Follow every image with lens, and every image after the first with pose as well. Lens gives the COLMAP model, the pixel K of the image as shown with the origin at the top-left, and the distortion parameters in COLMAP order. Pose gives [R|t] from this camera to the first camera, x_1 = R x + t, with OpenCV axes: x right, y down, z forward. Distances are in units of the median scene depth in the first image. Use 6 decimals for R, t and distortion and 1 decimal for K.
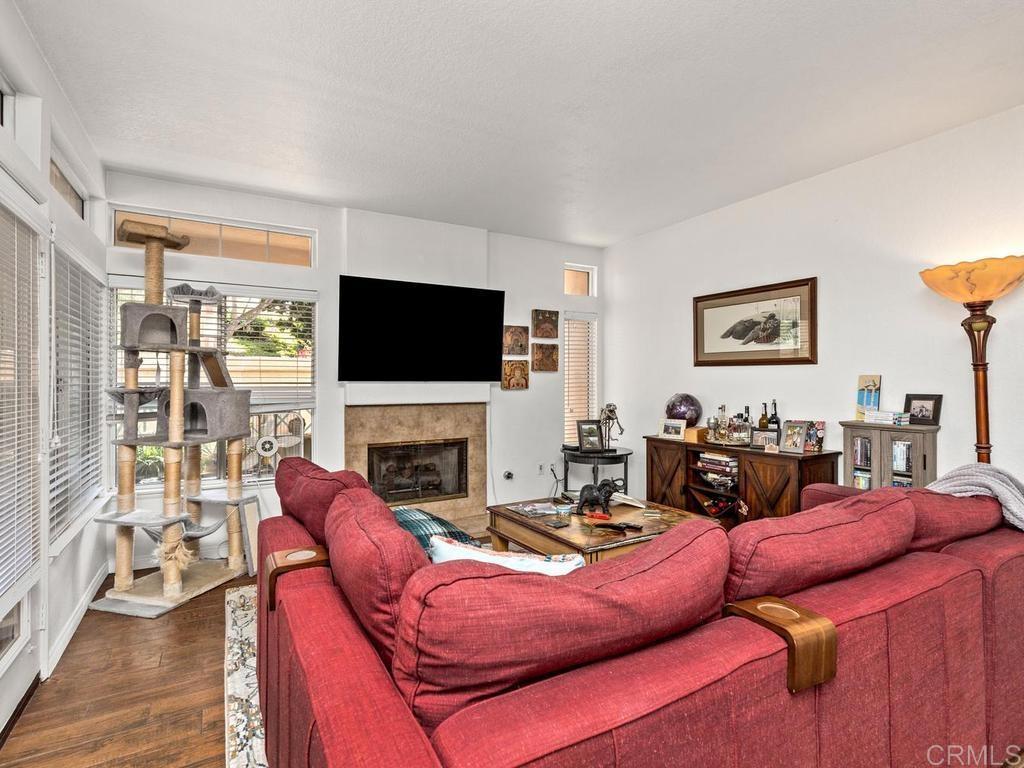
lens RADIAL K [[525.7, 0, 513.4], [0, 525.7, 380.7], [0, 0, 1]] dist [-0.001440, 0.000794]
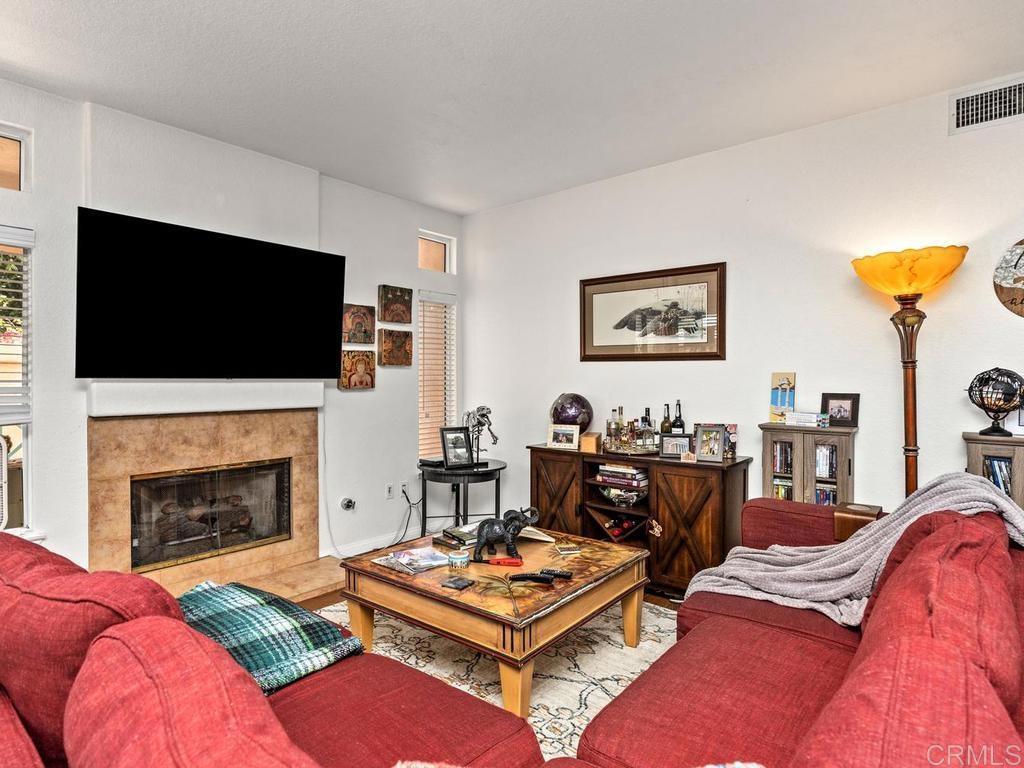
lens RADIAL K [[557.3, 0, 513.2], [0, 557.3, 382.6], [0, 0, 1]] dist [-0.007512, -0.000030]
pose [[0.936763, -0.002120, 0.349959, -0.079830], [-0.001351, 0.999952, 0.009673, -0.001514], [-0.349963, -0.009535, 0.936715, 0.208842]]
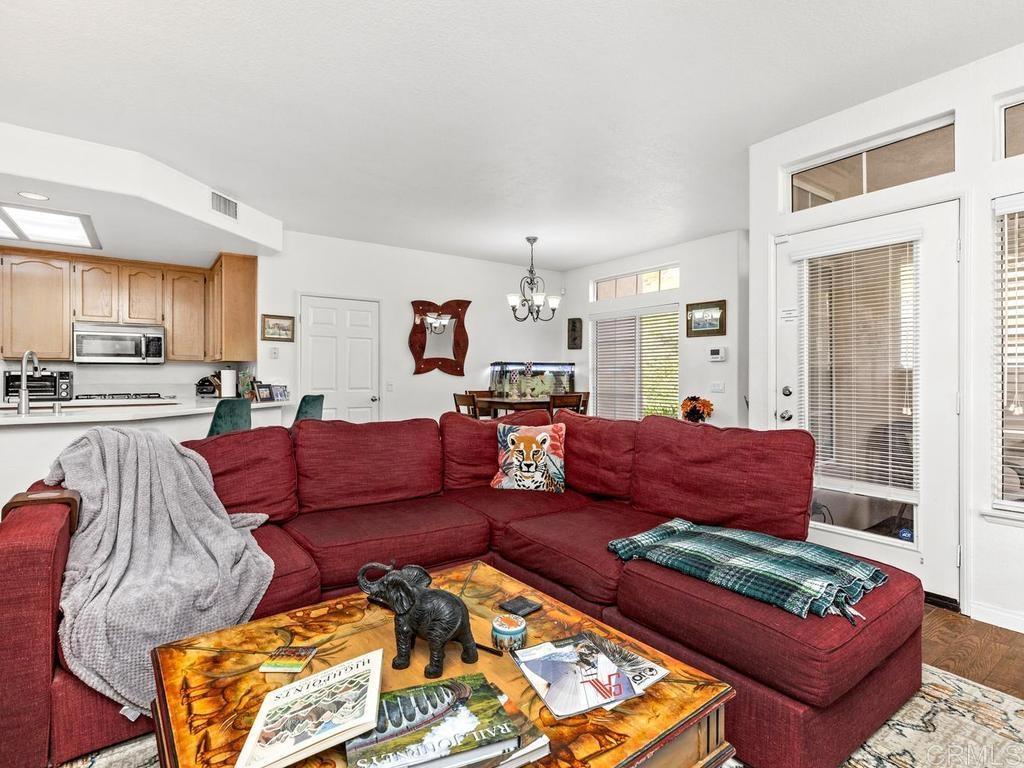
lens RADIAL K [[525.7, 0, 516.0], [0, 525.7, 373.3], [0, 0, 1]] dist [-0.001440, 0.000794]
pose [[-0.991461, -0.003460, -0.130360, 0.118538], [-0.002450, 0.999966, -0.007906, 0.031387], [0.130383, -0.007519, -0.991435, 1.141967]]
